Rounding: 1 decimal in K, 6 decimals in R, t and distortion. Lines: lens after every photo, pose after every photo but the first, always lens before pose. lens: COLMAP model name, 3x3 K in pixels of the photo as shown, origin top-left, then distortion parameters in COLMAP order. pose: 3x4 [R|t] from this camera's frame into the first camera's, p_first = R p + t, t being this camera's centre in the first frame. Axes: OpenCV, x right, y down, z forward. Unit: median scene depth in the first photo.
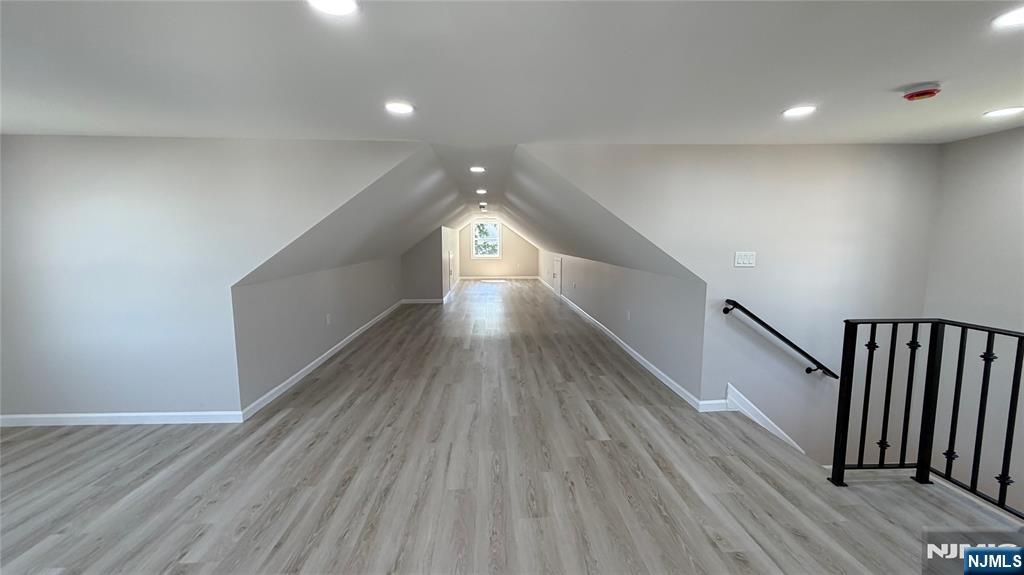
lens RADIAL K [[412.4, 0, 512.0], [0, 412.4, 287.5], [0, 0, 1]] dist [-0.000090, -0.000160]
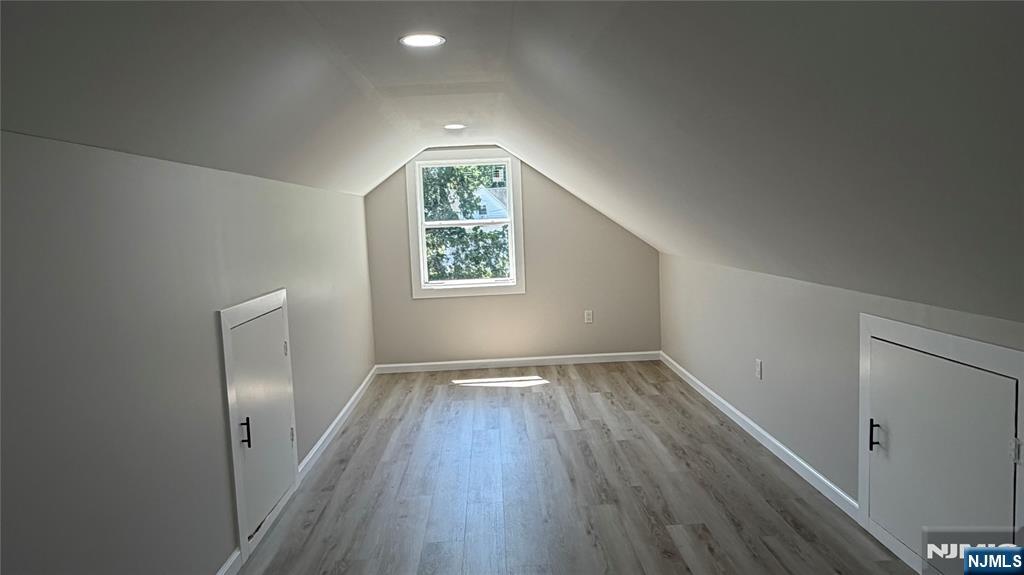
lens RADIAL K [[698.6, 0, 512.0], [0, 698.6, 287.5], [0, 0, 1]] dist [0.000068, -0.000014]
pose [[0.998804, -0.042094, -0.024892, -0.098033], [0.041646, 0.998965, -0.018267, -0.288671], [0.025635, 0.017209, 0.999523, 2.379503]]
